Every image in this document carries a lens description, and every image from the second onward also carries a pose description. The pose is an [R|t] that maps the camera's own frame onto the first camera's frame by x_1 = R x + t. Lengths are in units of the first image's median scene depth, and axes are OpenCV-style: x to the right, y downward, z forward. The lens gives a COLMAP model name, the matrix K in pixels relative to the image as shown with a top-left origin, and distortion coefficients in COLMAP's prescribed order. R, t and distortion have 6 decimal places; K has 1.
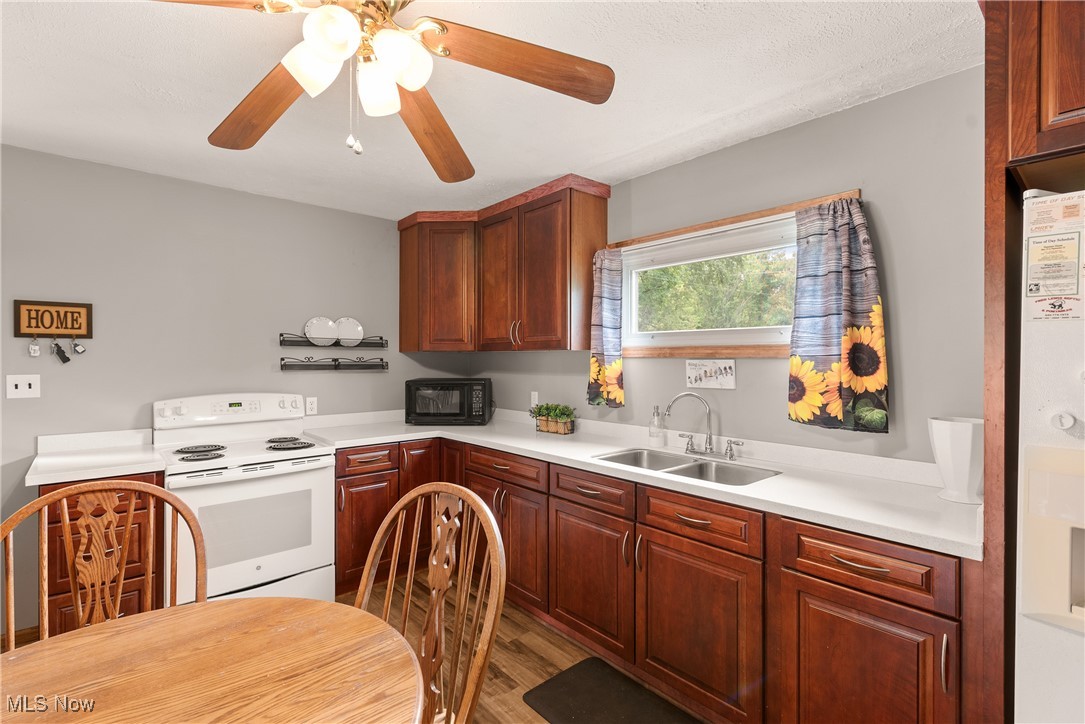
lens RADIAL K [[495.8, 0, 542.5], [0, 495.8, 362.0], [0, 0, 1]] dist [0.000603, 0.000044]
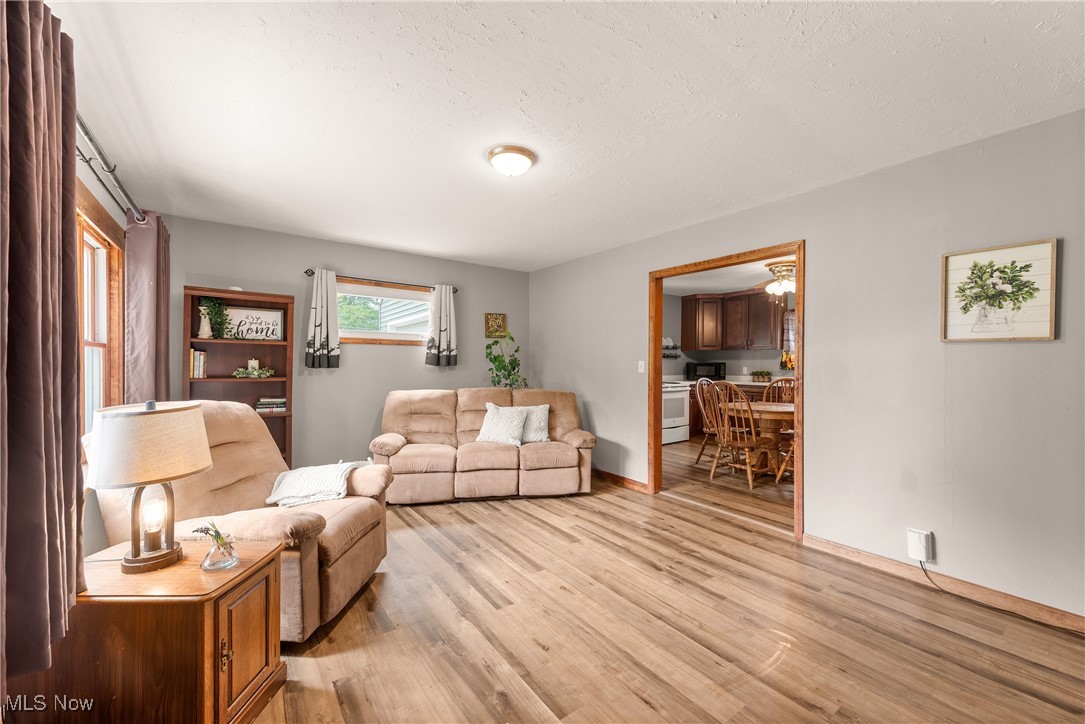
lens RADIAL K [[424.3, 0, 542.5], [0, 424.3, 362.0], [0, 0, 1]] dist [0.010923, -0.000203]
pose [[0.995060, 0.002805, -0.099234, -1.008088], [-0.003944, 0.999929, -0.011278, 0.078555], [0.099196, 0.011614, 0.995000, -1.485239]]
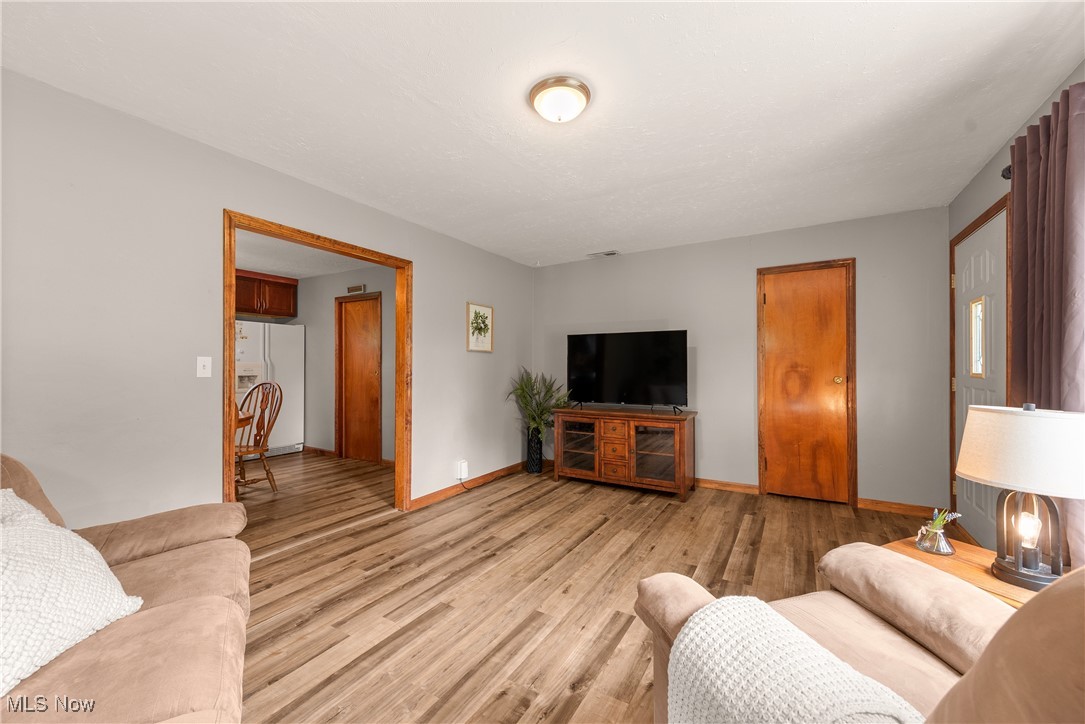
lens RADIAL K [[424.3, 0, 542.5], [0, 424.3, 362.0], [0, 0, 1]] dist [0.010923, -0.000203]
pose [[-0.297446, 0.005689, 0.954722, -1.815021], [0.006790, 0.999970, -0.003843, 0.074181], [-0.954714, 0.005340, -0.297476, -0.368360]]
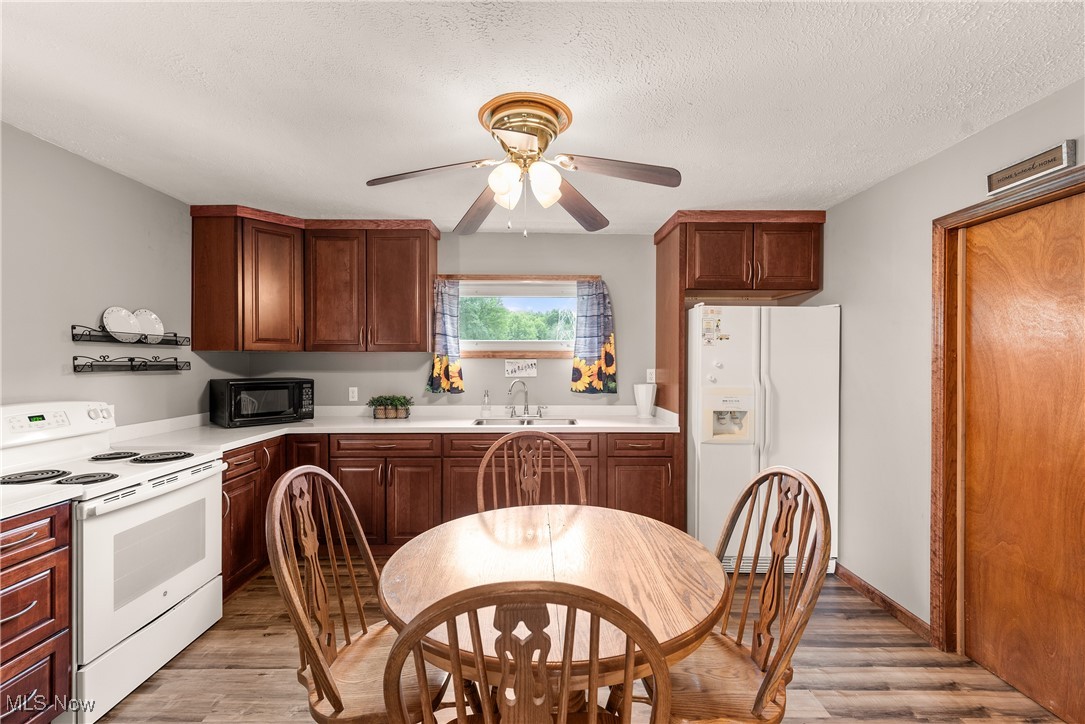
lens RADIAL K [[467.9, 0, 542.5], [0, 467.9, 362.0], [0, 0, 1]] dist [0.001413, 0.000012]
pose [[0.652588, -0.002749, 0.757708, -0.694896], [0.004355, 0.999991, -0.000122, 0.004183], [-0.757700, 0.003379, 0.652594, -0.051255]]
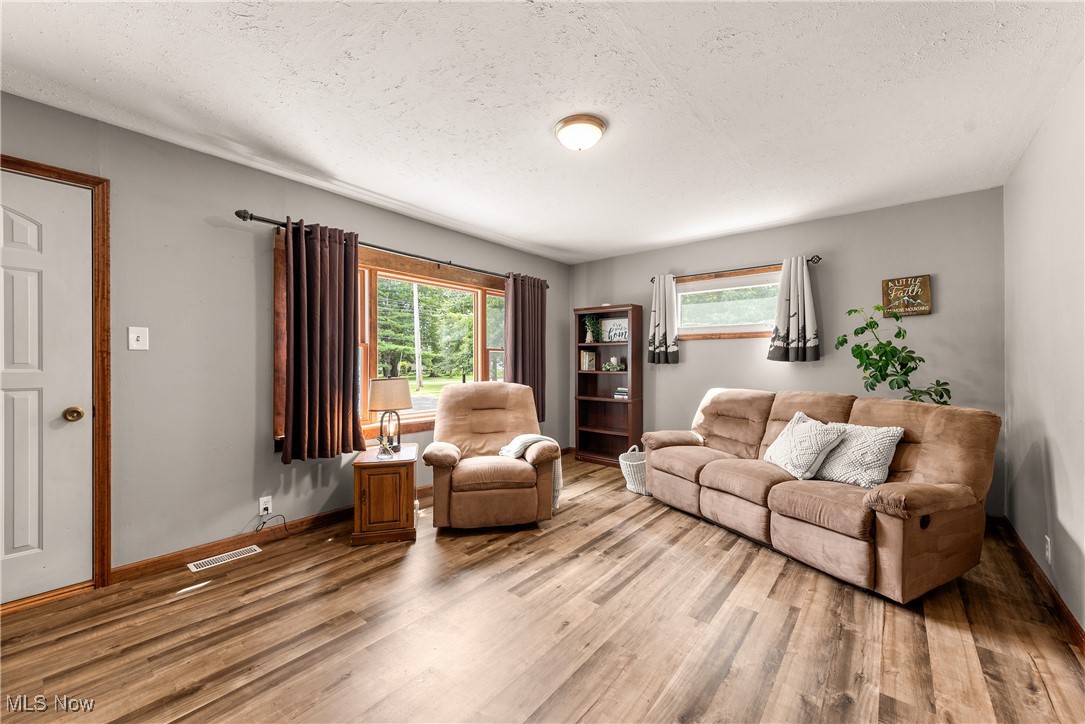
lens RADIAL K [[424.3, 0, 542.5], [0, 424.3, 362.0], [0, 0, 1]] dist [0.010923, -0.000203]
pose [[0.153605, -0.003282, -0.988127, -0.371434], [-0.006086, 0.999972, -0.004267, 0.089045], [0.988114, 0.006670, 0.153581, -0.795458]]
